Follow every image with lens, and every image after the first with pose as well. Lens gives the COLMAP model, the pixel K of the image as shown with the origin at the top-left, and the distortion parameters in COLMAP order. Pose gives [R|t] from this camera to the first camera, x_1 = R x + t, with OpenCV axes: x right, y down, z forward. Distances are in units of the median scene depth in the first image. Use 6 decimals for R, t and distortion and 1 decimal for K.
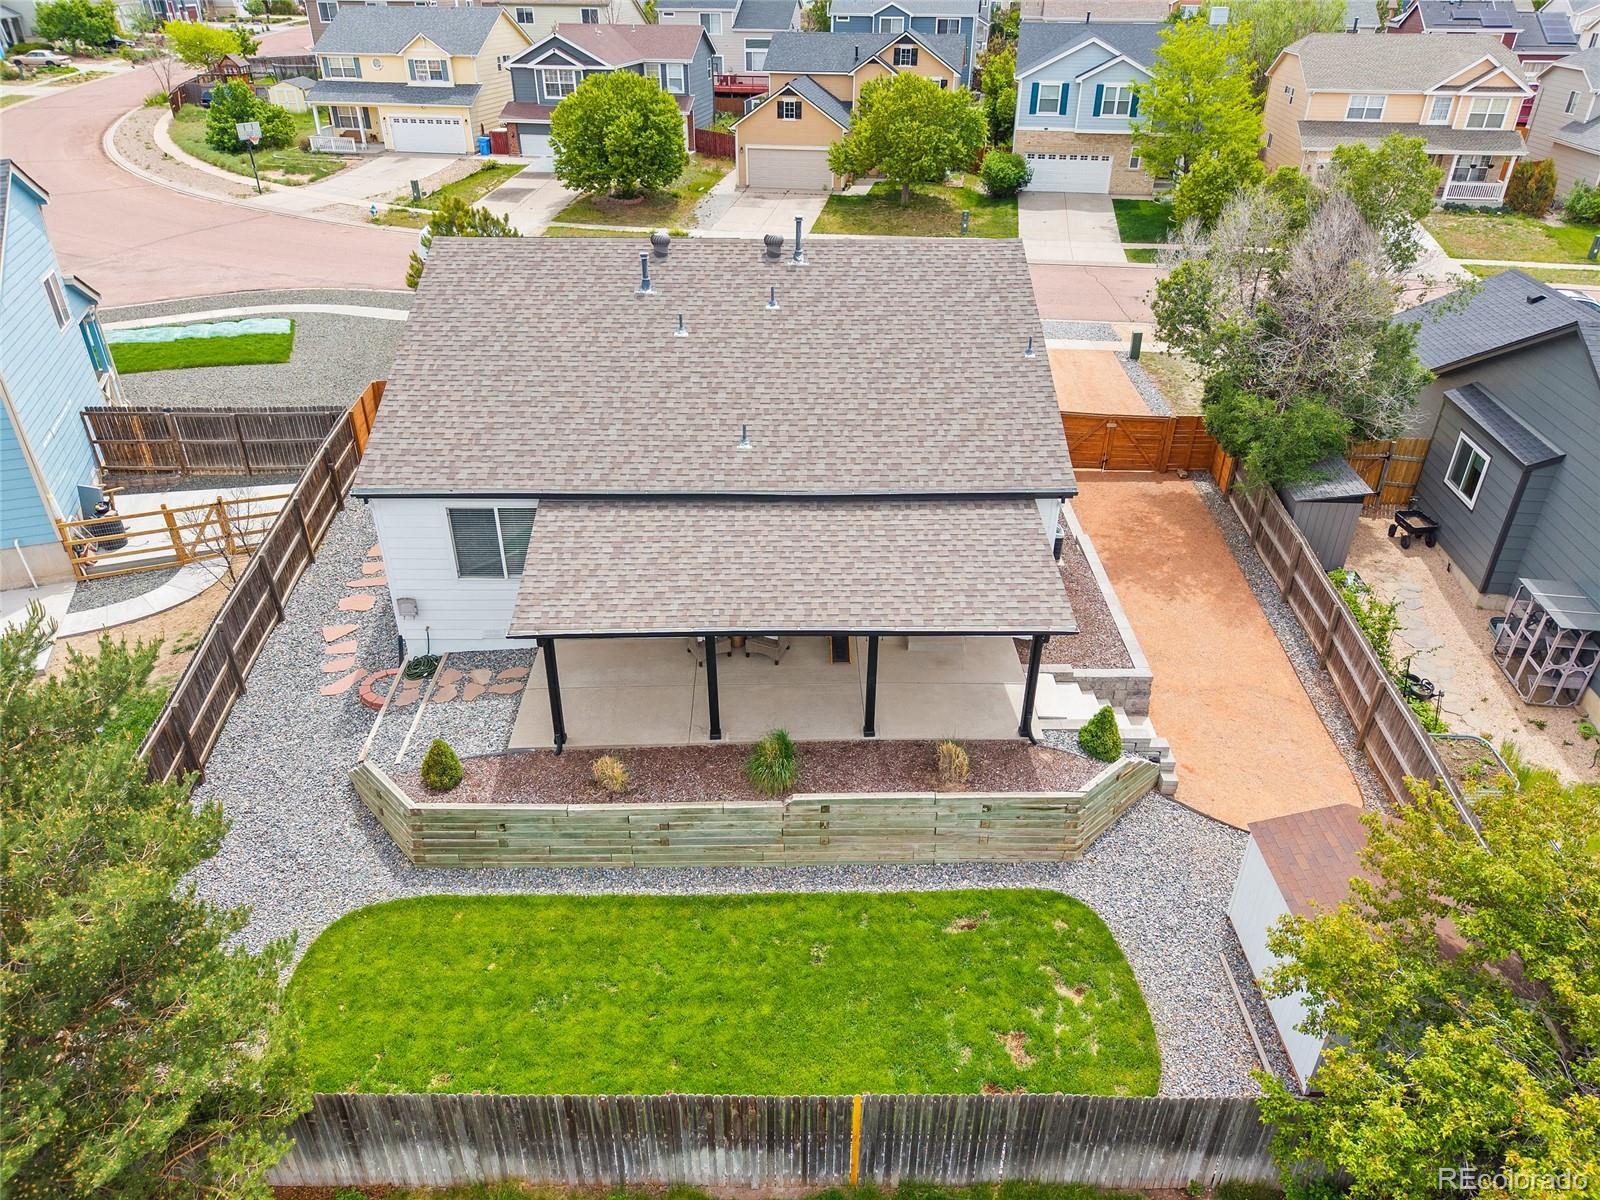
lens RADIAL K [[1131.1, 0, 772.5], [0, 1131.1, 601.5], [0, 0, 1]] dist [0.009769, -0.009524]
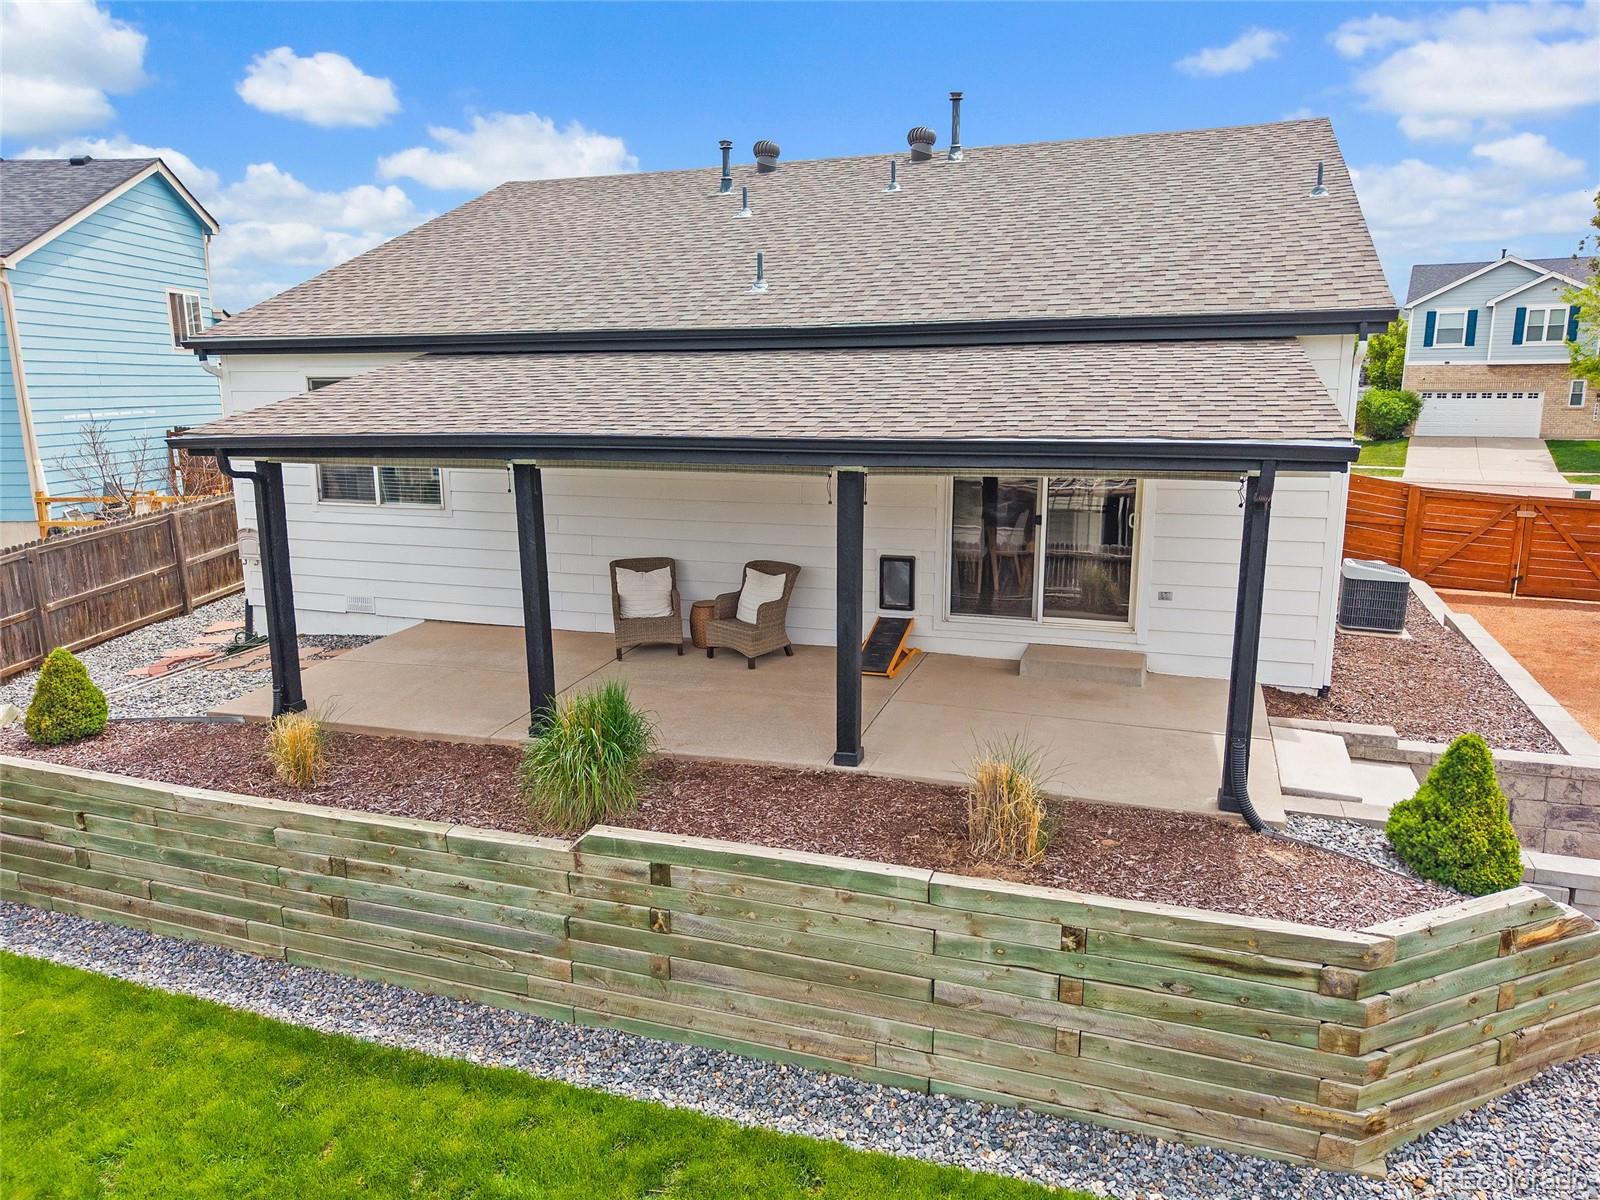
lens RADIAL K [[1104.7, 0, 777.6], [0, 1104.7, 602.7], [0, 0, 1]] dist [0.002192, -0.007809]
pose [[0.938954, 0.065991, -0.337654, 0.190682], [-0.172463, 0.939498, -0.295973, 0.181807], [0.297694, 0.336138, 0.893527, 0.565196]]
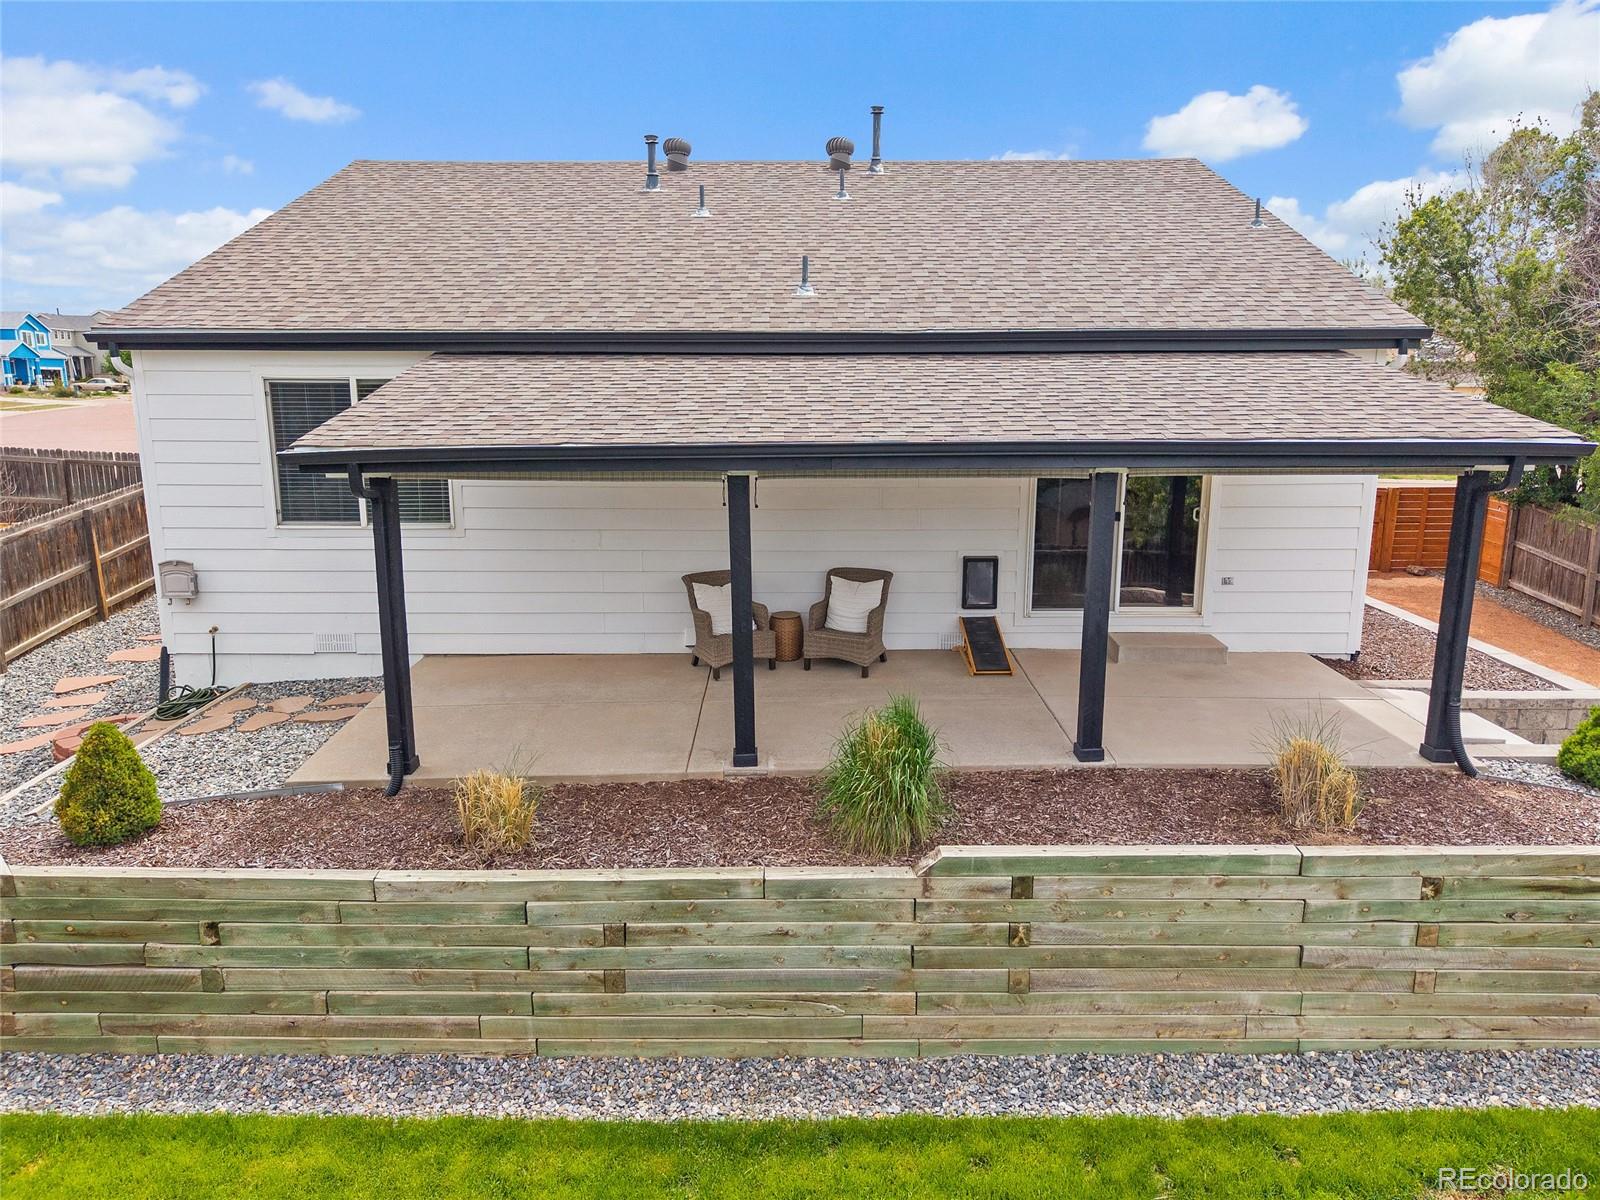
lens RADIAL K [[1104.7, 0, 777.6], [0, 1104.7, 602.7], [0, 0, 1]] dist [0.002192, -0.007809]
pose [[0.999893, 0.005635, -0.013507, -0.030897], [-0.009780, 0.943869, -0.330174, 0.196355], [0.010888, 0.330271, 0.943823, 0.540367]]
